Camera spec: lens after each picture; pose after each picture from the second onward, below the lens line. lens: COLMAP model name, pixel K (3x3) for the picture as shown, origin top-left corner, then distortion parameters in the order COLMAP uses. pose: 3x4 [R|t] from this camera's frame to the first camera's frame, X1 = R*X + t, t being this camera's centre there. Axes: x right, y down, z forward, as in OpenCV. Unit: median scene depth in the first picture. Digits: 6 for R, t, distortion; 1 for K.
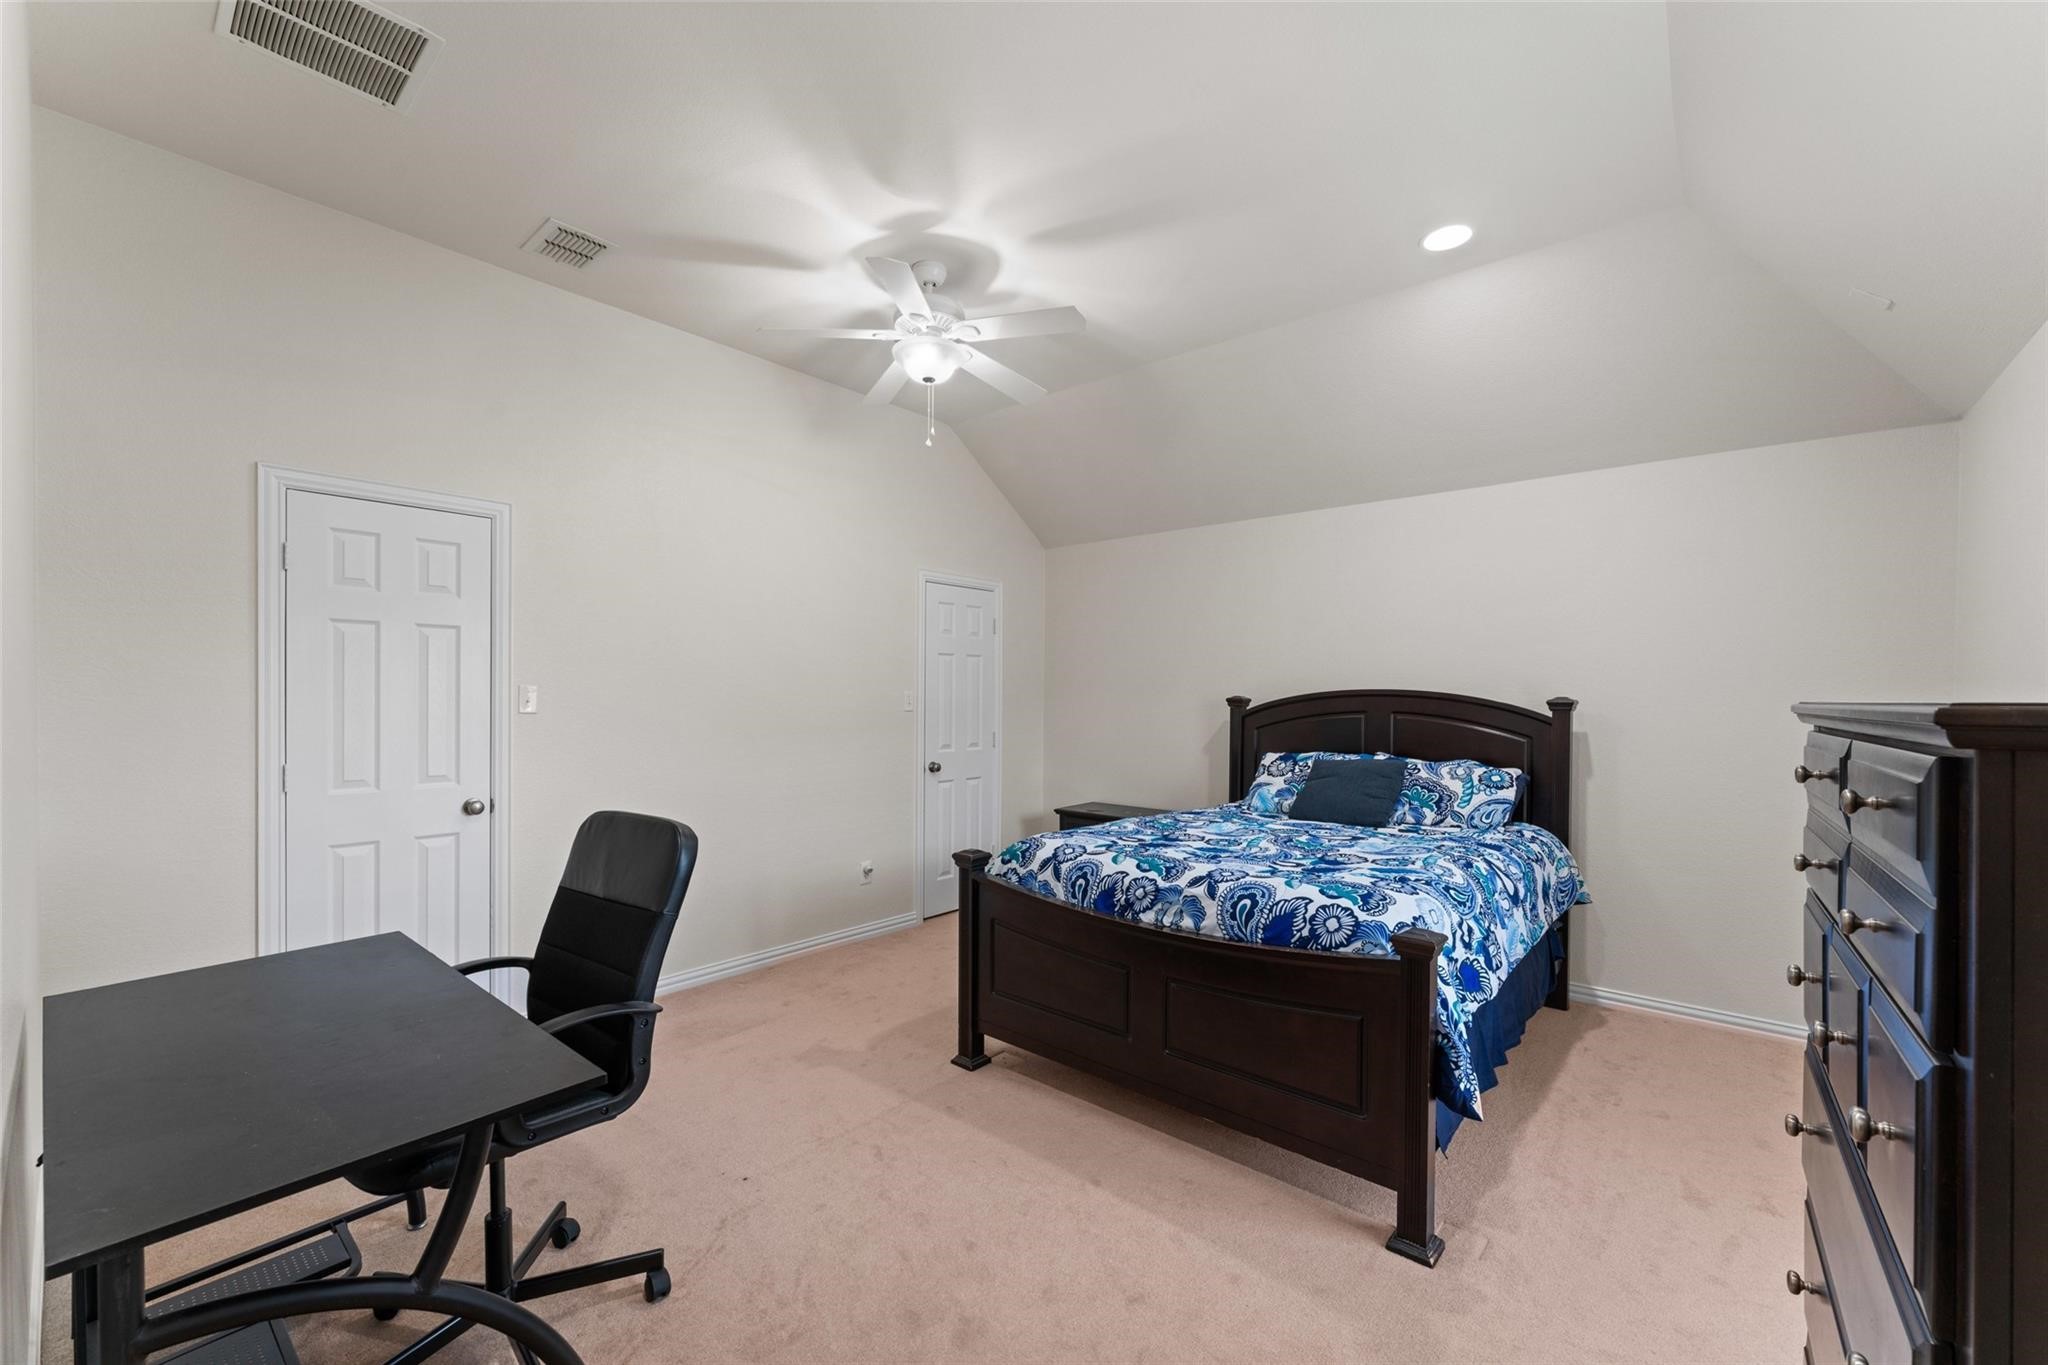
lens RADIAL K [[818.7, 0, 1015.9], [0, 818.7, 711.5], [0, 0, 1]] dist [0.020636, 0.000056]
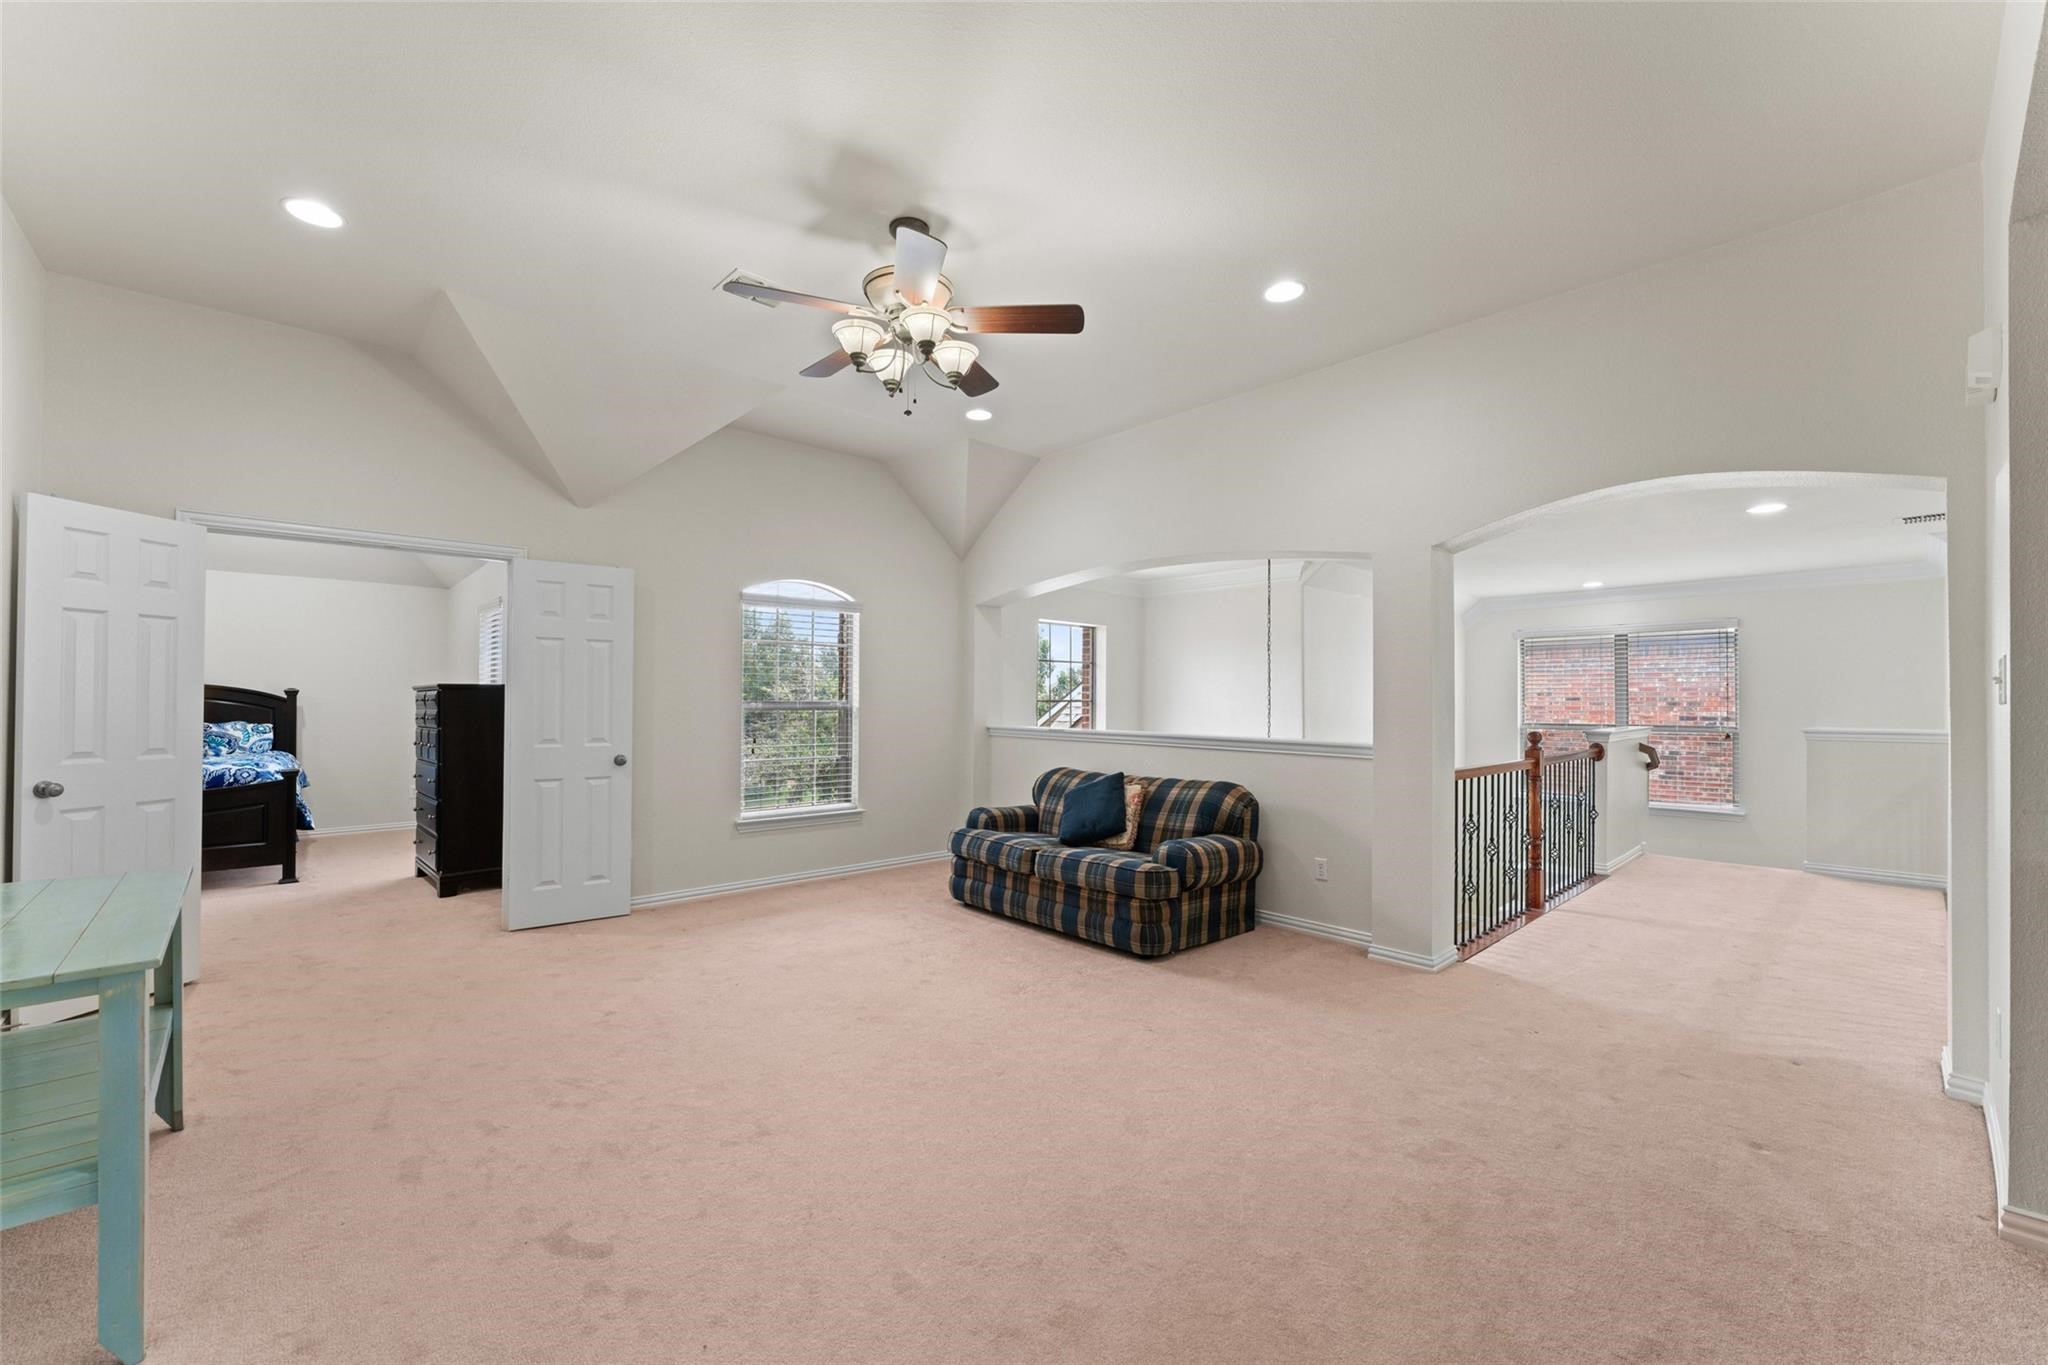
lens RADIAL K [[818.7, 0, 1015.9], [0, 818.7, 711.5], [0, 0, 1]] dist [0.020636, 0.000056]
pose [[0.130127, -0.018288, 0.991329, -1.199644], [0.026464, 0.999538, 0.014965, 0.058213], [-0.991144, 0.024287, 0.130551, -1.097264]]
